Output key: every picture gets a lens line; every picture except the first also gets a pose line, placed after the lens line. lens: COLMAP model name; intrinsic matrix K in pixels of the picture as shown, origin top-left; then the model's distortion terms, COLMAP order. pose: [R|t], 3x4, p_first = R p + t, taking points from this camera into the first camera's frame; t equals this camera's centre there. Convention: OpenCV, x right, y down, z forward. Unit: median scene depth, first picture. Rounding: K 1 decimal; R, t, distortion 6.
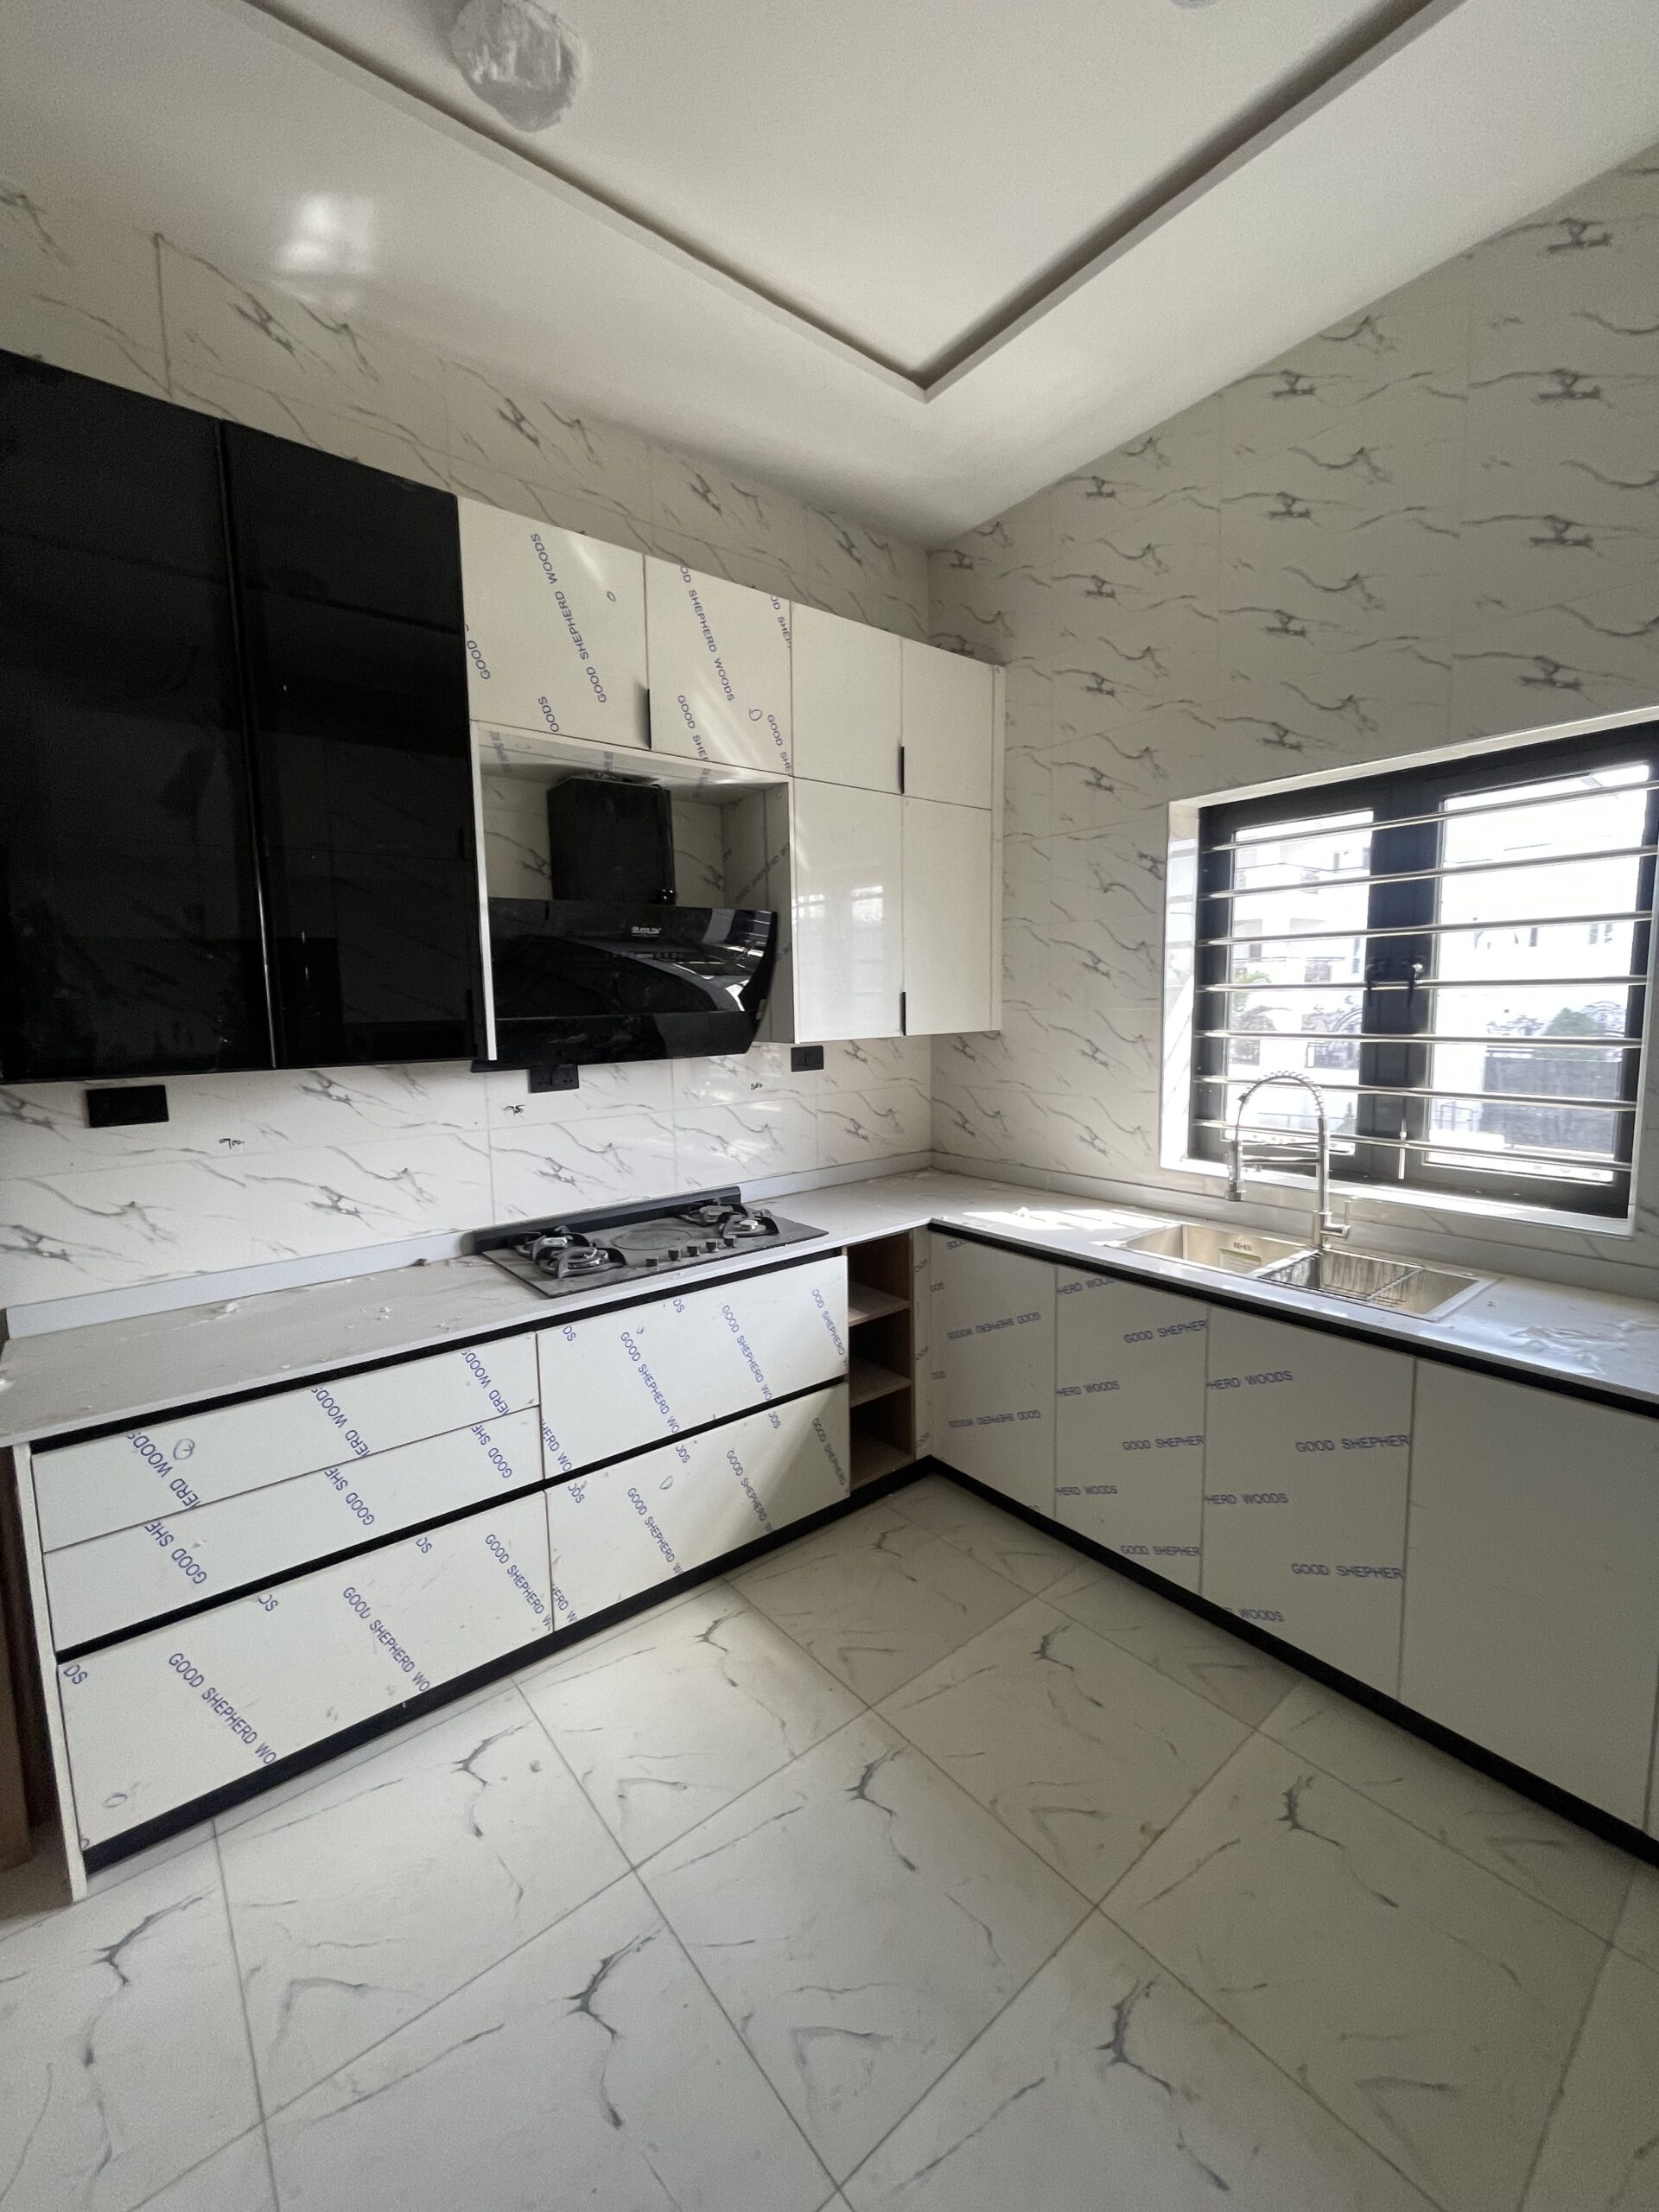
lens RADIAL K [[898.6, 0, 829.1], [0, 898.6, 1106.6], [0, 0, 1]] dist [-0.000914, 0.000315]
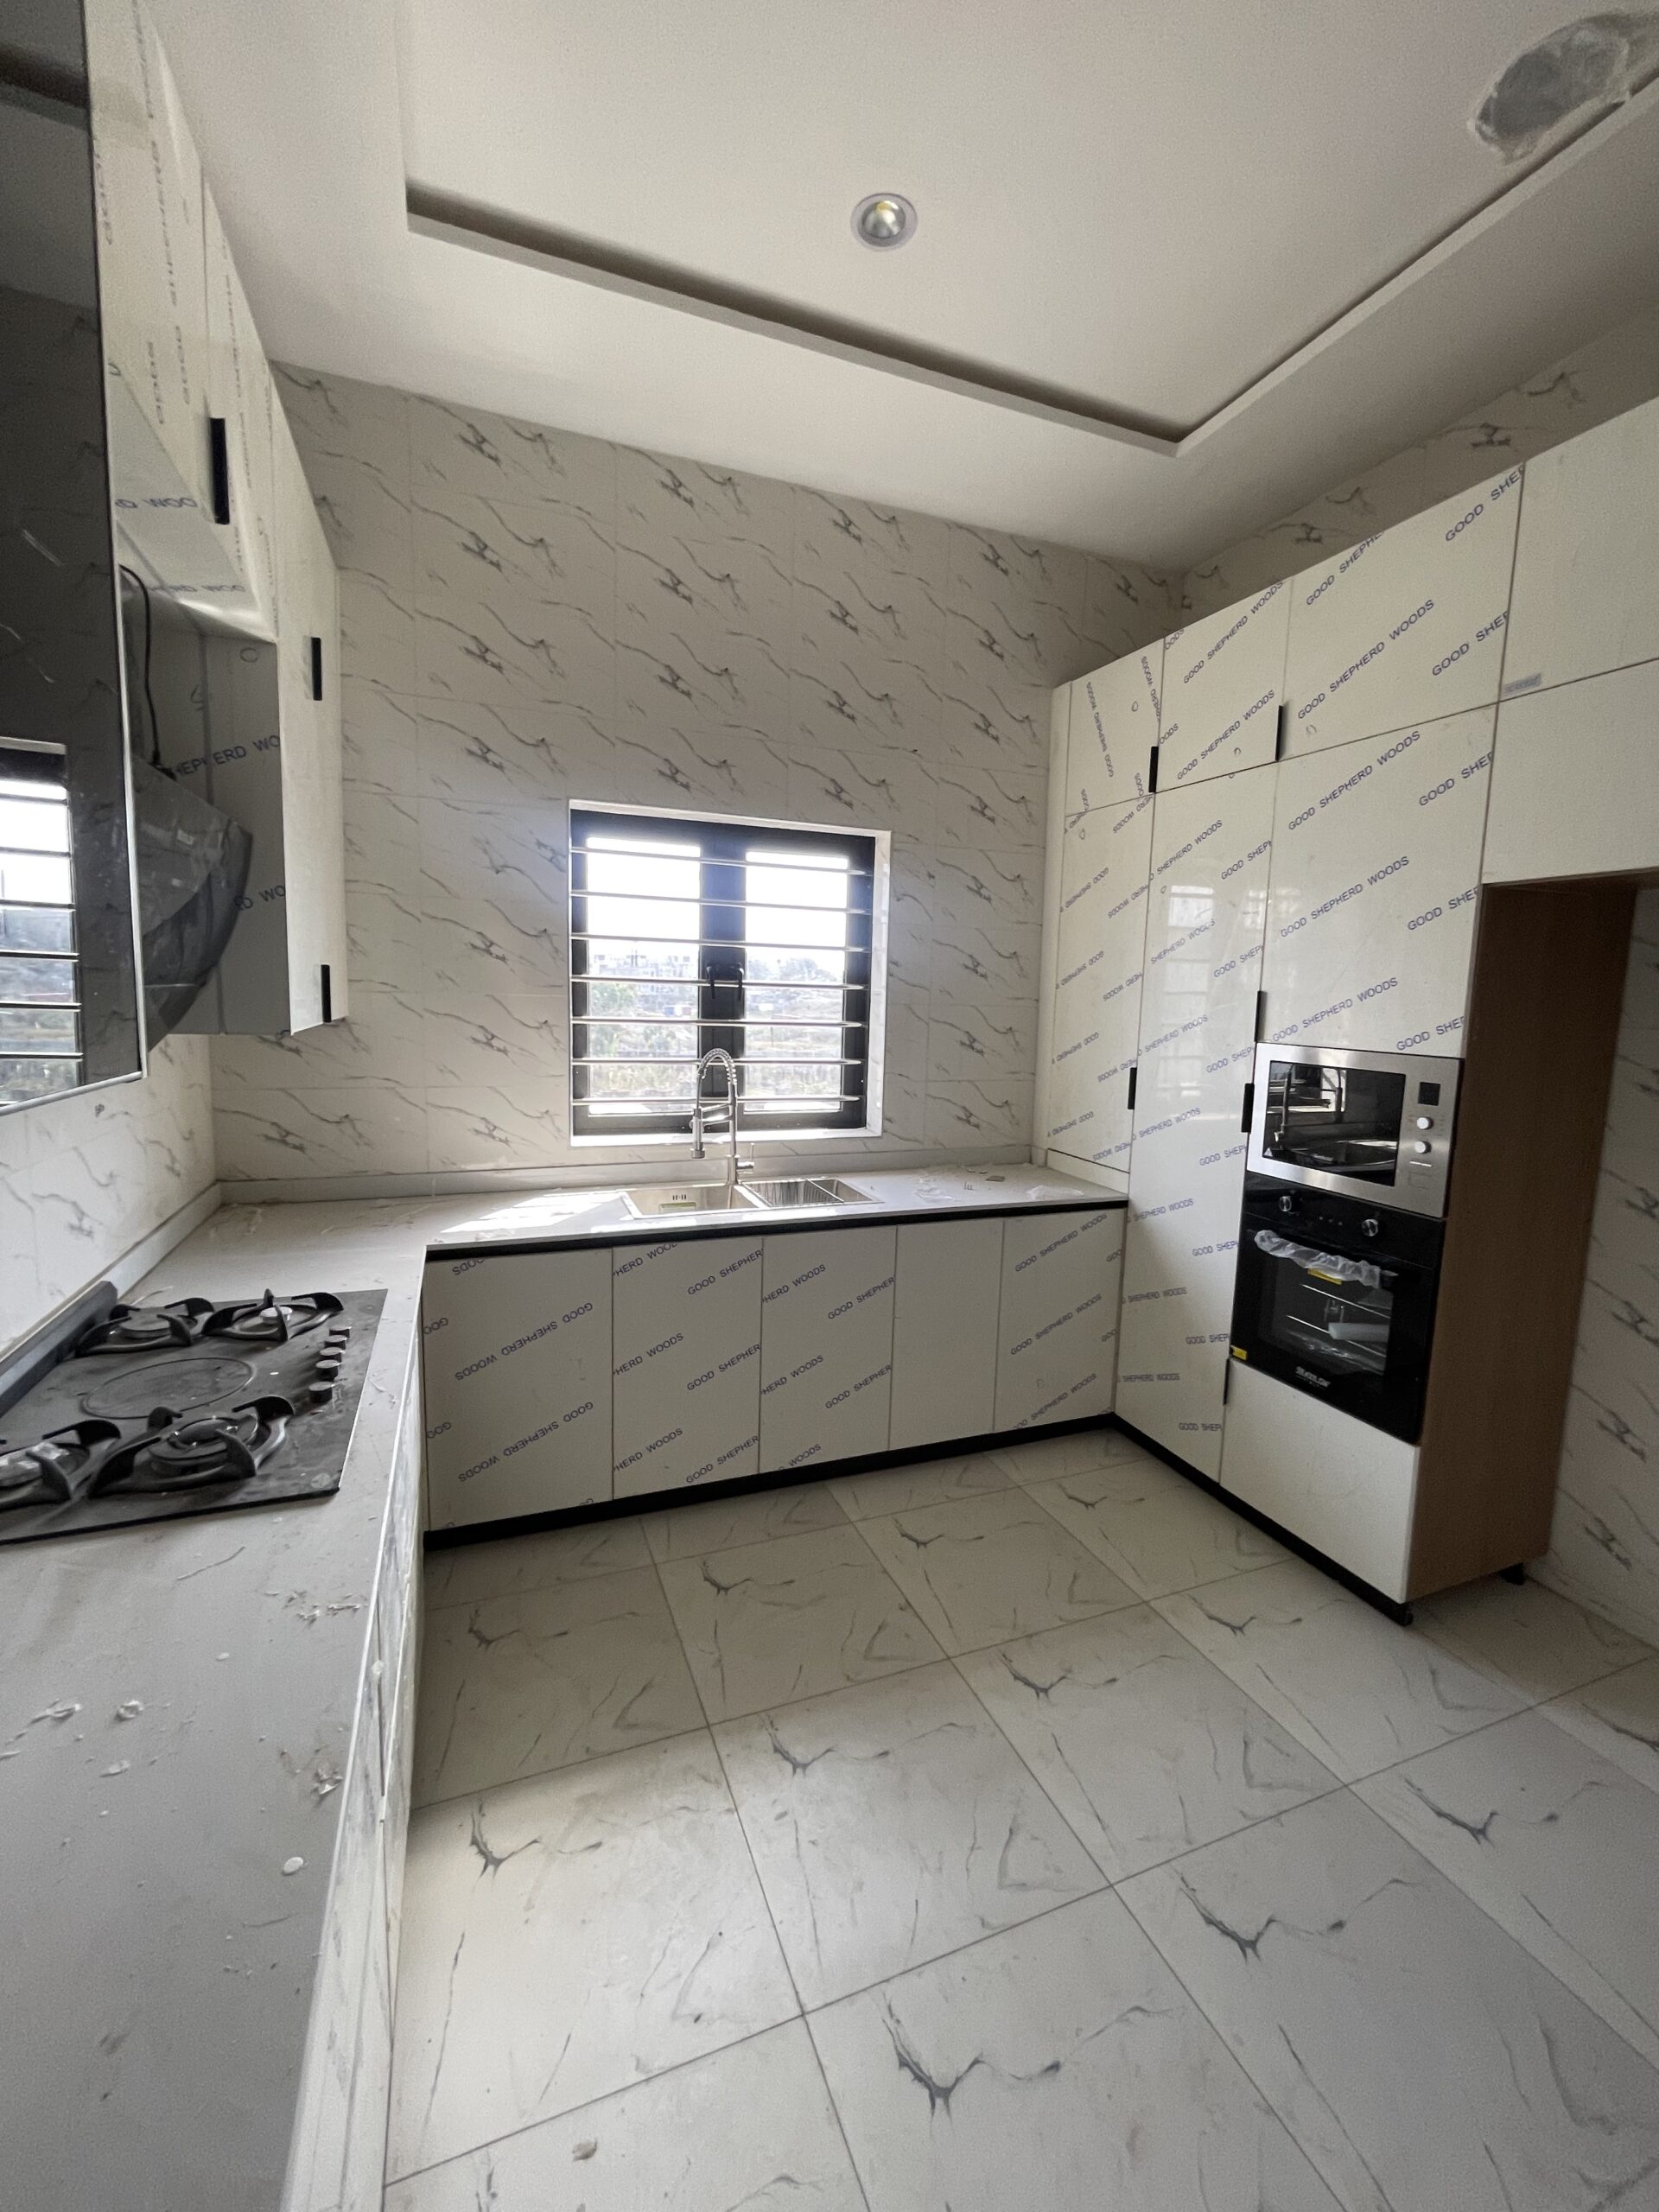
lens RADIAL K [[898.6, 0, 827.4], [0, 898.6, 1104.9], [0, 0, 1]] dist [-0.000914, 0.000315]
pose [[0.306436, -0.091488, 0.947485, -0.644720], [0.080025, 0.994323, 0.070129, -0.037525], [-0.948522, 0.054332, 0.312017, 0.464831]]
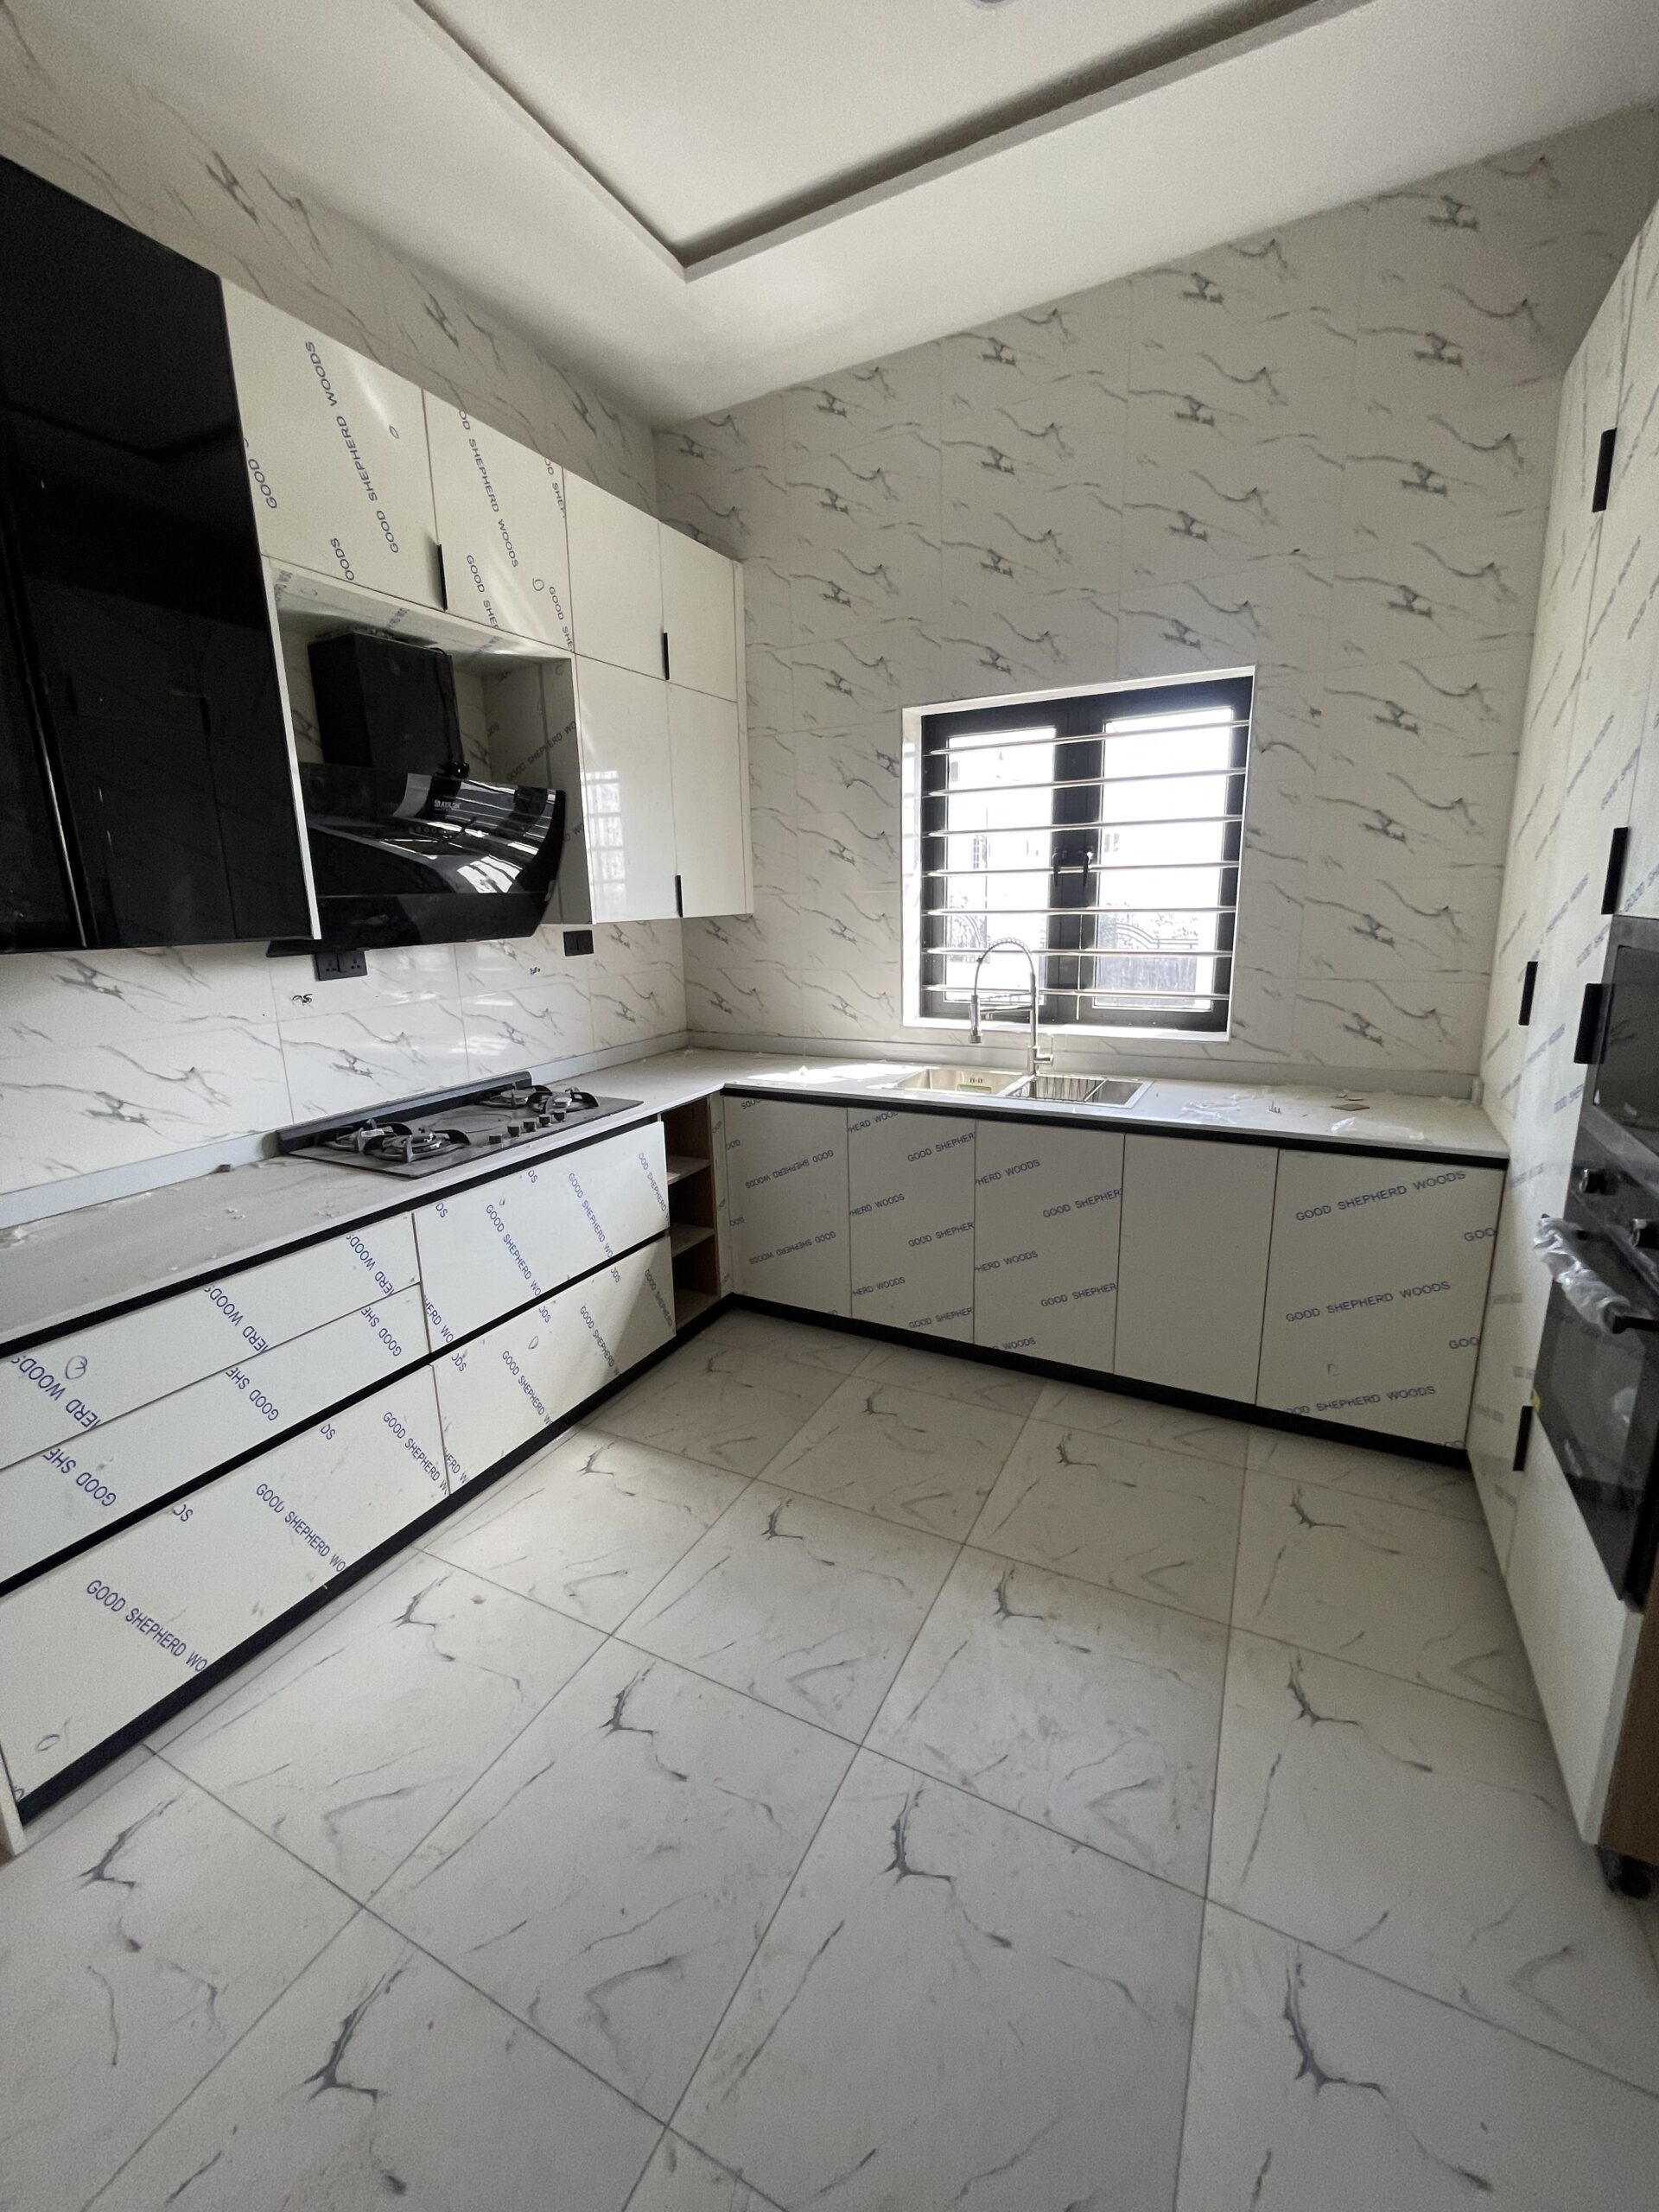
lens RADIAL K [[898.6, 0, 827.2], [0, 898.6, 1103.4], [0, 0, 1]] dist [-0.000914, 0.000315]
pose [[0.916838, -0.092859, 0.388310, -0.241823], [0.052762, 0.992227, 0.112702, 0.036881], [-0.395757, -0.082841, 0.914611, -0.078477]]
